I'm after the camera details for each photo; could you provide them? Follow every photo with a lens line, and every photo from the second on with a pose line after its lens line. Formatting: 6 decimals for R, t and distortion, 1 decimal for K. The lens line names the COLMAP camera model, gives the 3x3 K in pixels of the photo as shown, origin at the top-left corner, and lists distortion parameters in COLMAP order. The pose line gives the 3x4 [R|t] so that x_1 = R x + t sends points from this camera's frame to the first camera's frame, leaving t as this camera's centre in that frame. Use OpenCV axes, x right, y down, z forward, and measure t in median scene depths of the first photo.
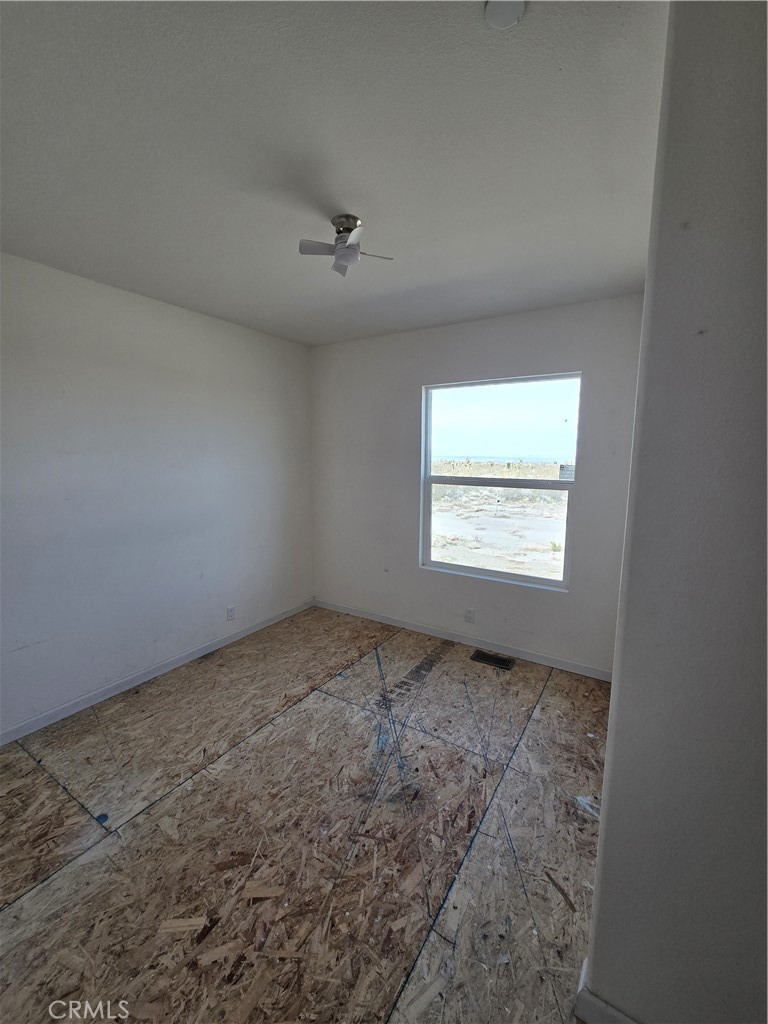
lens RADIAL K [[419.0, 0, 379.9], [0, 419.0, 501.7], [0, 0, 1]] dist [-0.002764, 0.001261]
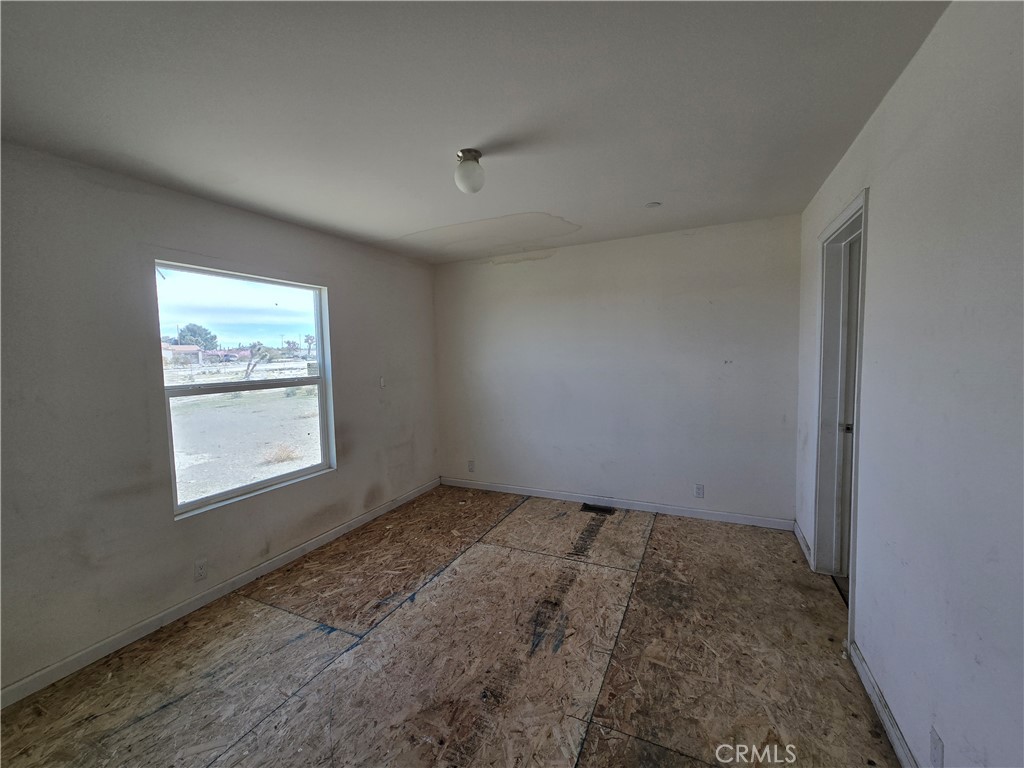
lens RADIAL K [[419.0, 0, 506.5], [0, 419.0, 378.9], [0, 0, 1]] dist [-0.002764, 0.001261]
pose [[-0.100141, -0.056209, 0.993384, -1.134746], [0.159214, 0.984632, 0.071763, -0.062302], [-0.982152, 0.165347, -0.089652, 0.879756]]
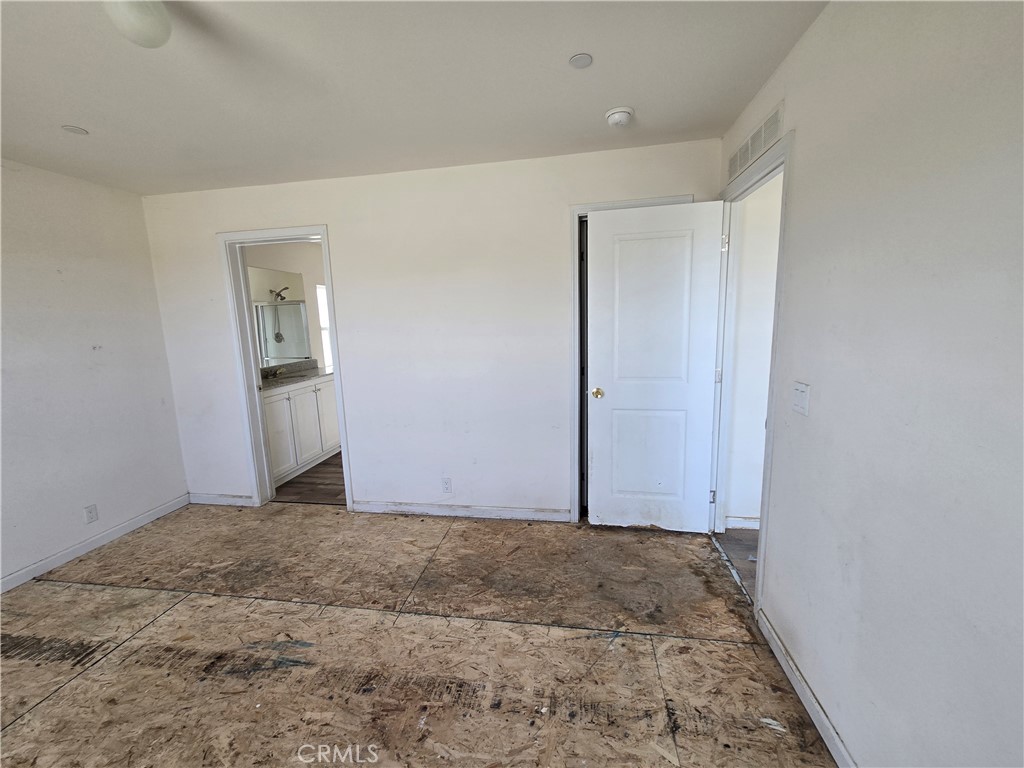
lens RADIAL K [[419.0, 0, 508.2], [0, 419.0, 380.2], [0, 0, 1]] dist [-0.002764, 0.001261]
pose [[-0.926871, 0.090131, -0.364399, -0.259220], [-0.013667, 0.962001, 0.272704, -0.167214], [0.375132, 0.257741, -0.890419, 1.674645]]
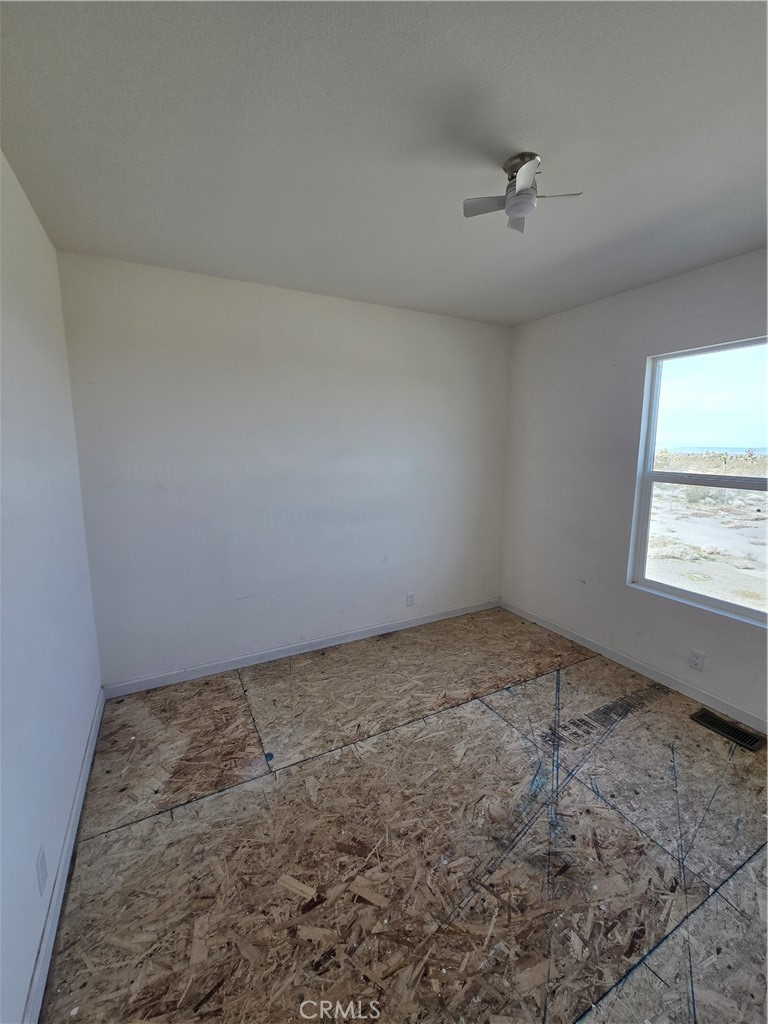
lens RADIAL K [[419.0, 0, 385.8], [0, 419.0, 501.1], [0, 0, 1]] dist [-0.002764, 0.001261]
pose [[0.872878, 0.069310, -0.482991, 0.121894], [-0.058090, 0.997581, 0.038173, -0.014973], [0.484469, -0.005263, 0.874793, 0.129501]]
